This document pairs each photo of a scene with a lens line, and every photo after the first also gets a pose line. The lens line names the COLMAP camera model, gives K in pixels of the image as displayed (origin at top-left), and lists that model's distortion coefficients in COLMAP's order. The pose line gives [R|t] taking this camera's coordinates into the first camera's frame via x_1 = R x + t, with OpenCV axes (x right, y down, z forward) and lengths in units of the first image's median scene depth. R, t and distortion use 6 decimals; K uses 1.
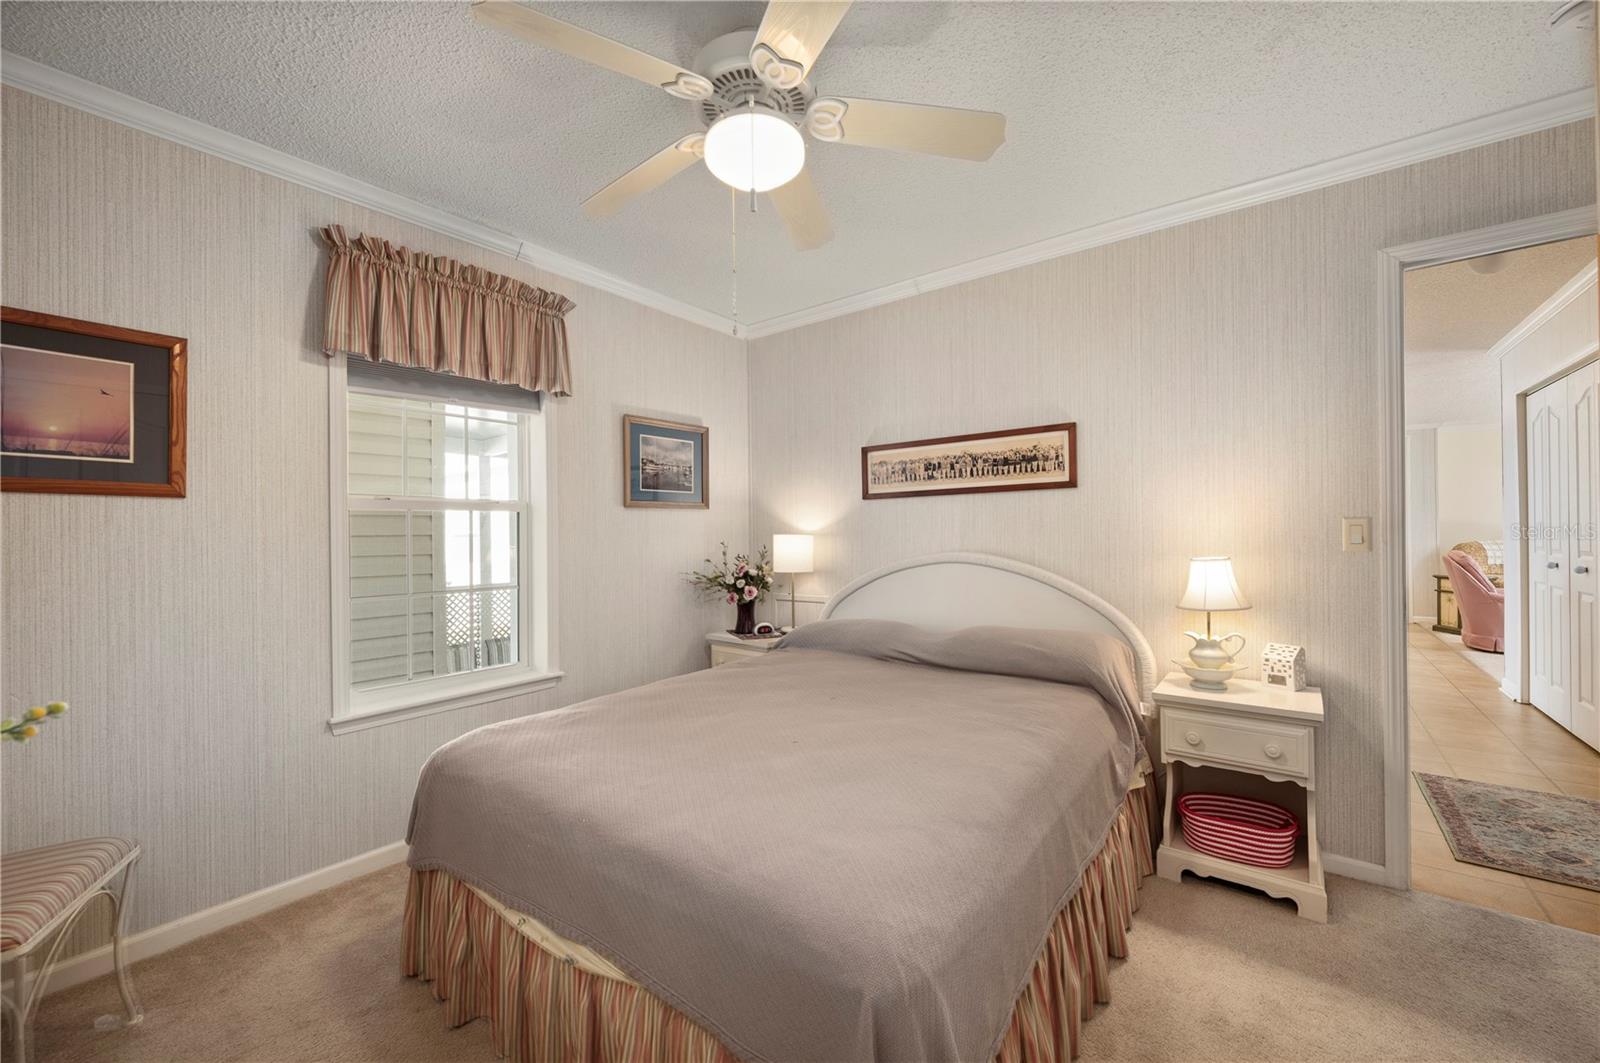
lens RADIAL K [[629.8, 0, 800.1], [0, 629.8, 520.9], [0, 0, 1]] dist [-0.001406, 0.000220]
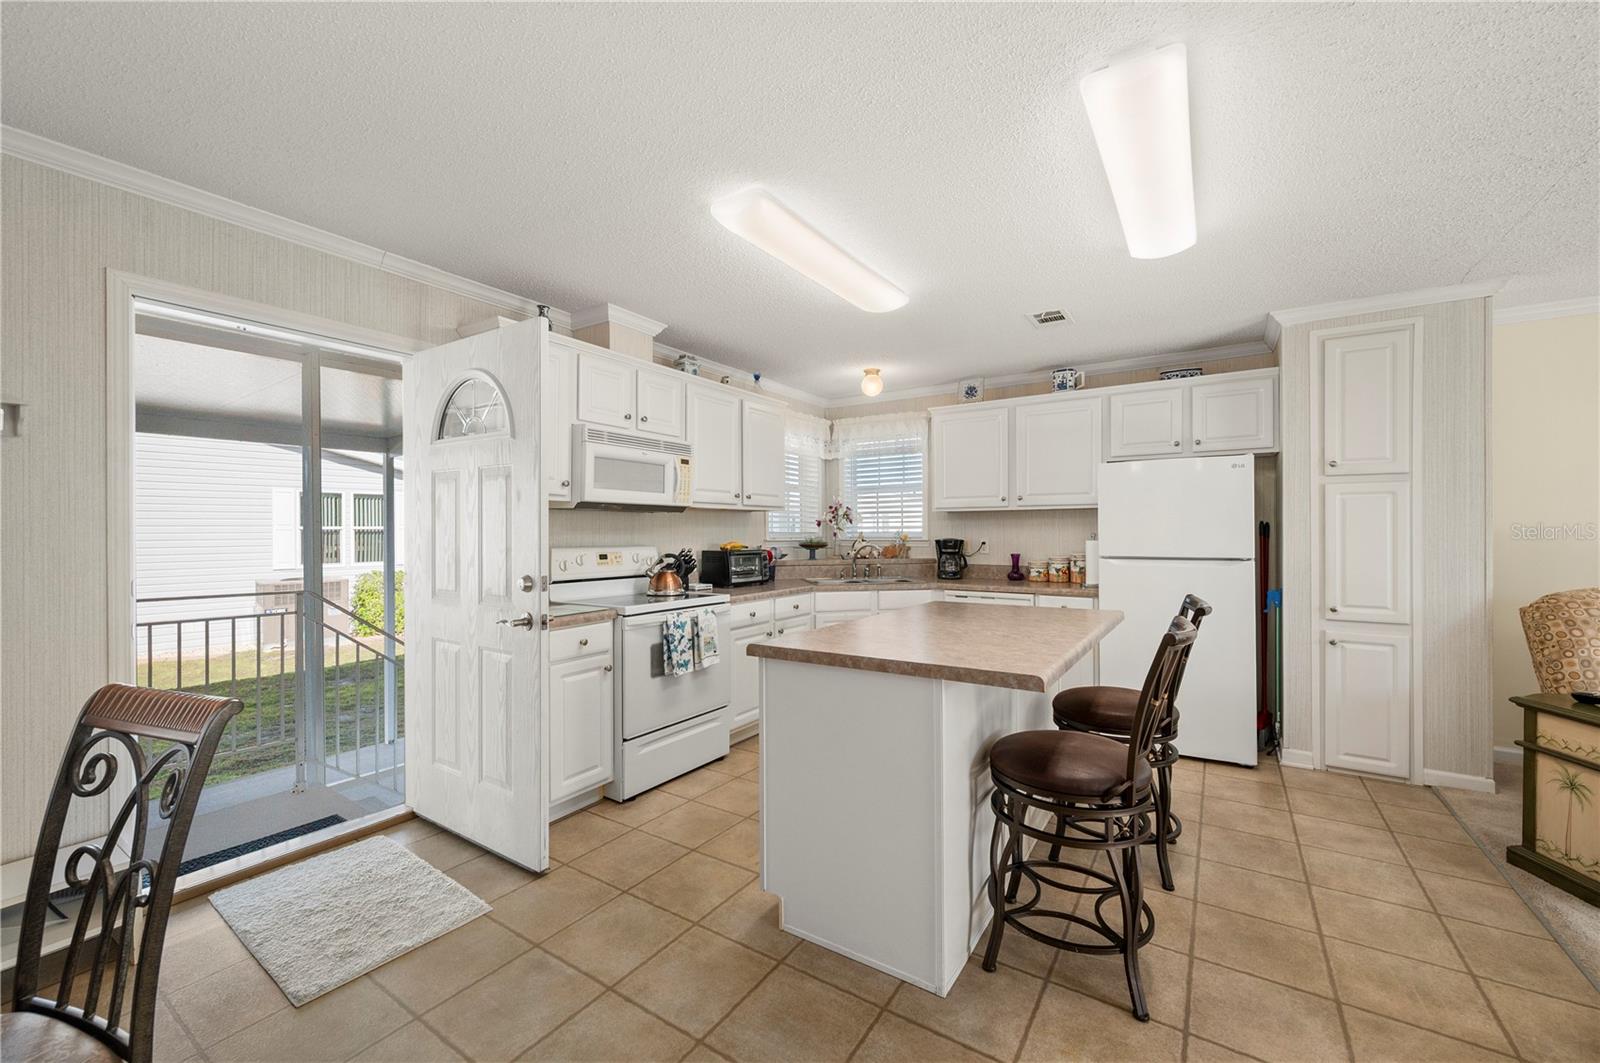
lens RADIAL K [[629.8, 0, 801.5], [0, 629.8, 528.6], [0, 0, 1]] dist [-0.001406, 0.000220]
pose [[0.997025, 0.005809, 0.076854, 0.602304], [-0.006602, 0.999928, 0.010060, -0.004990], [-0.076790, -0.010537, 0.996992, 0.695679]]
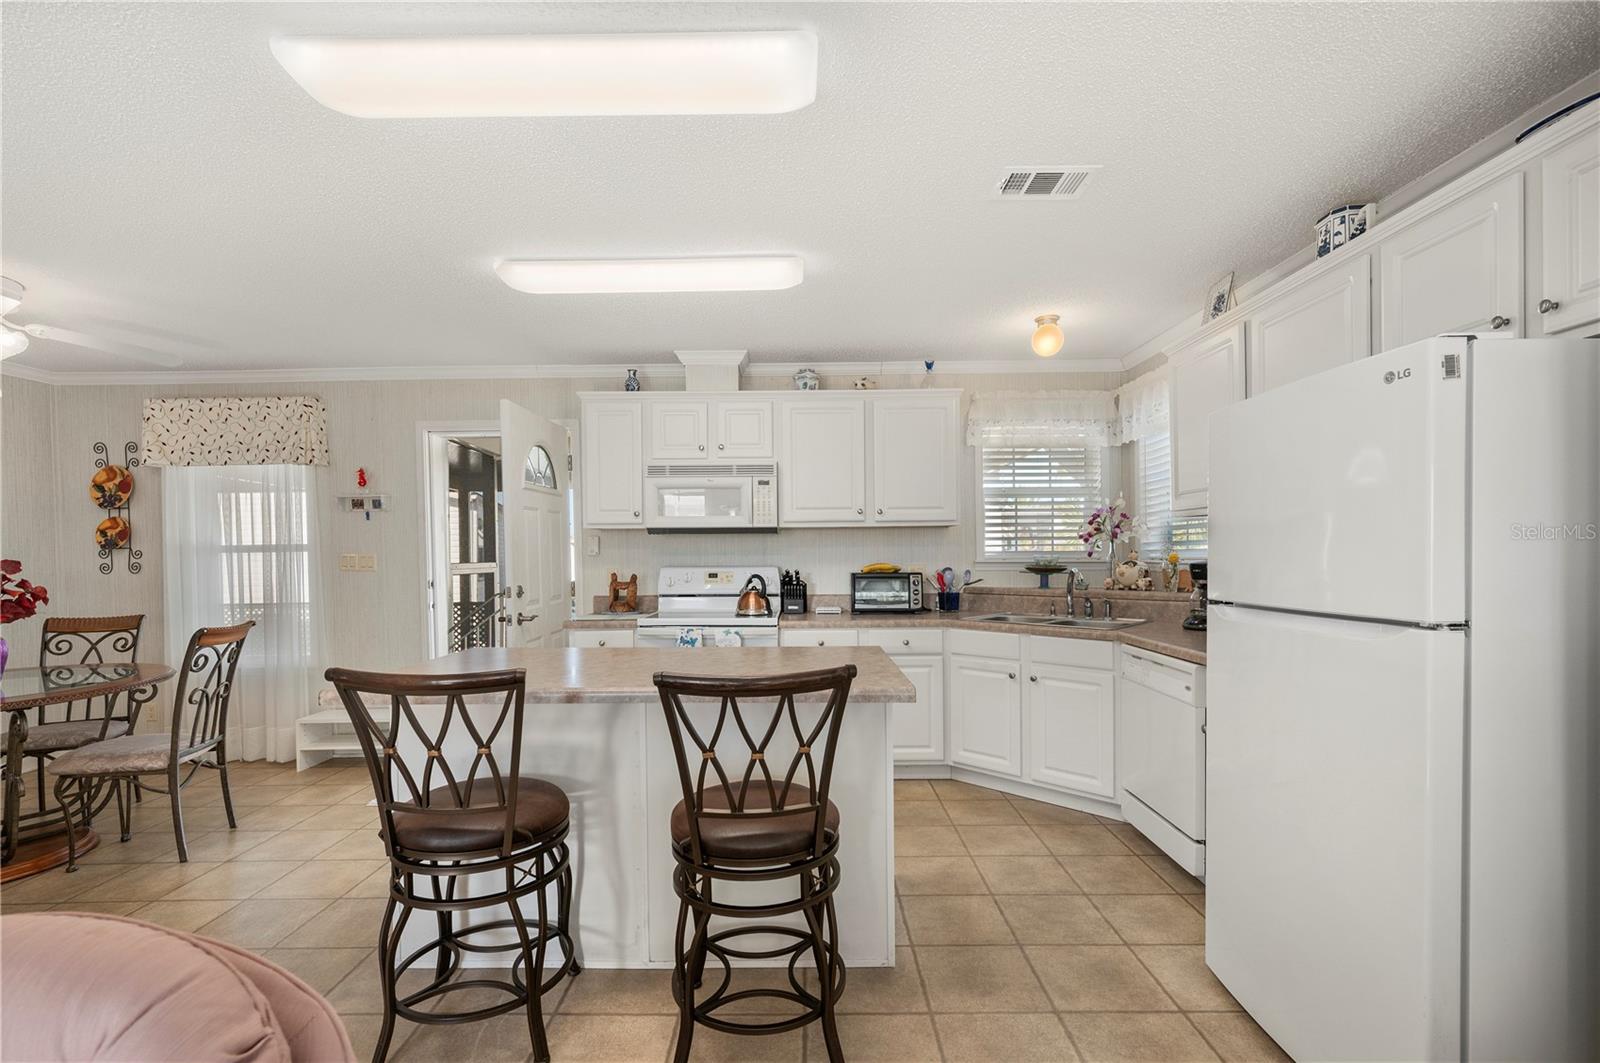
lens RADIAL K [[711.9, 0, 804.4], [0, 711.9, 566.4], [0, 0, 1]] dist [0.000417, -0.000082]
pose [[0.610743, 0.018445, -0.791614, 1.027577], [0.016242, 0.999226, 0.035814, -0.005825], [0.791662, -0.034731, 0.609971, 0.887052]]
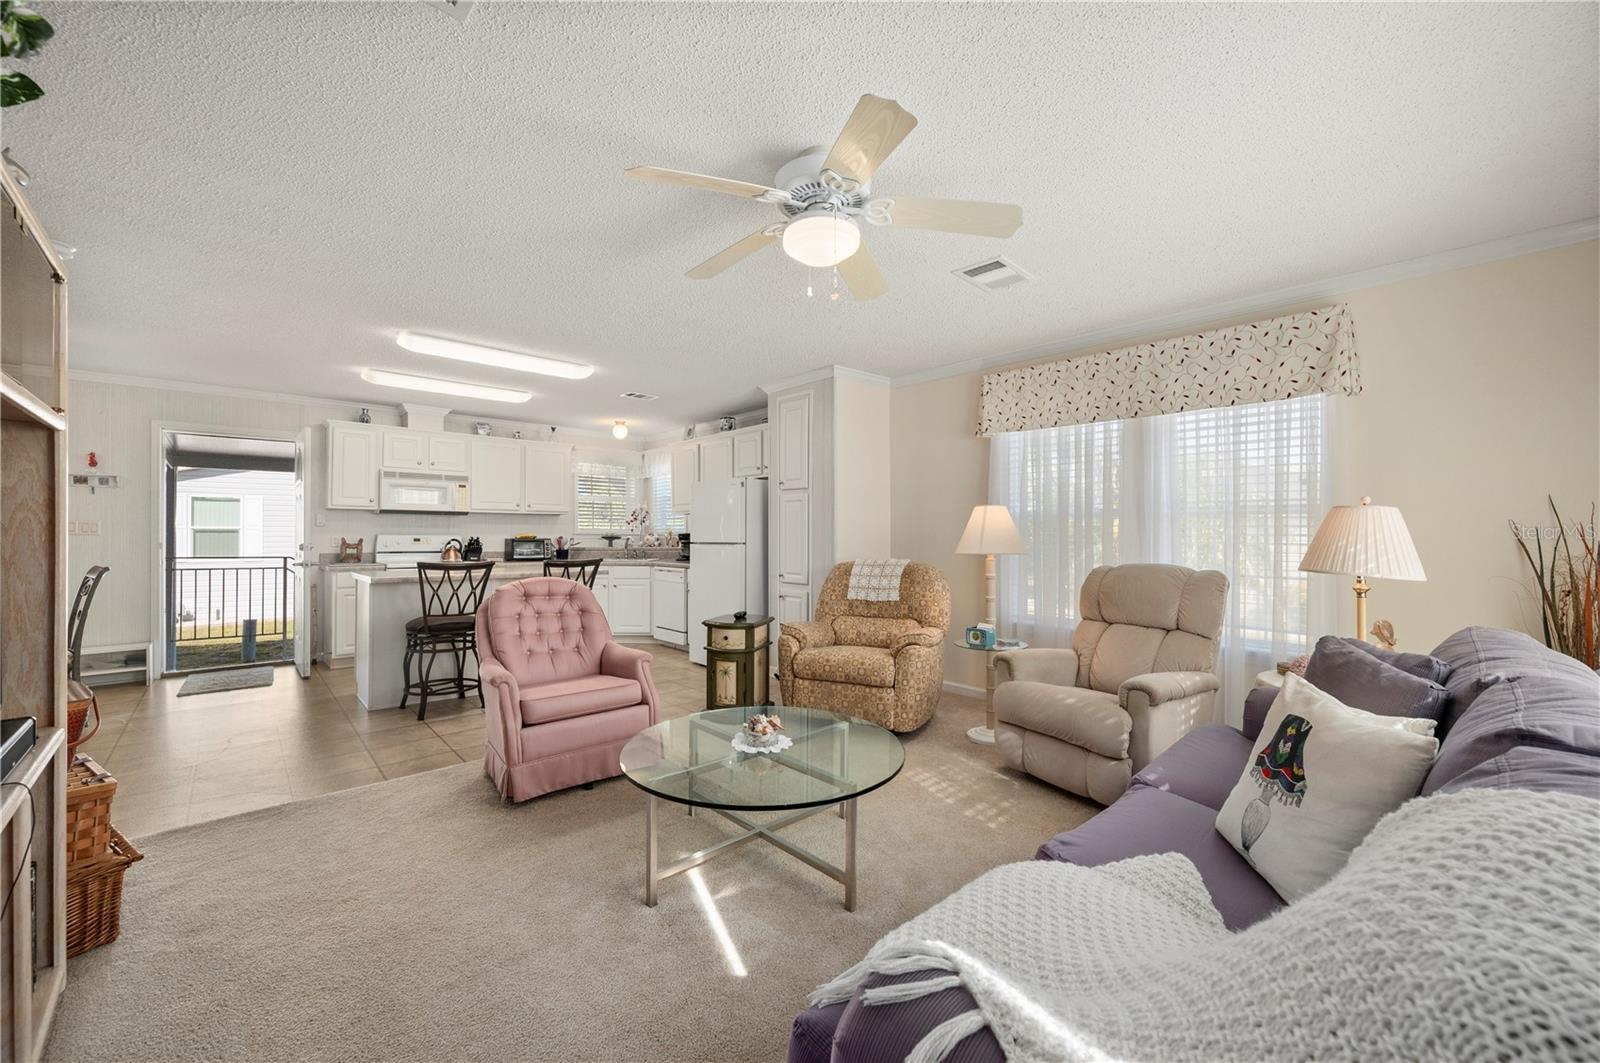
lens RADIAL K [[629.8, 0, 802.3], [0, 629.8, 533.7], [0, 0, 1]] dist [-0.001406, 0.000220]
pose [[0.984891, 0.009436, -0.172916, 1.182380], [-0.007417, 0.999897, 0.012319, -0.000766], [0.173014, -0.010851, 0.984860, 0.413073]]
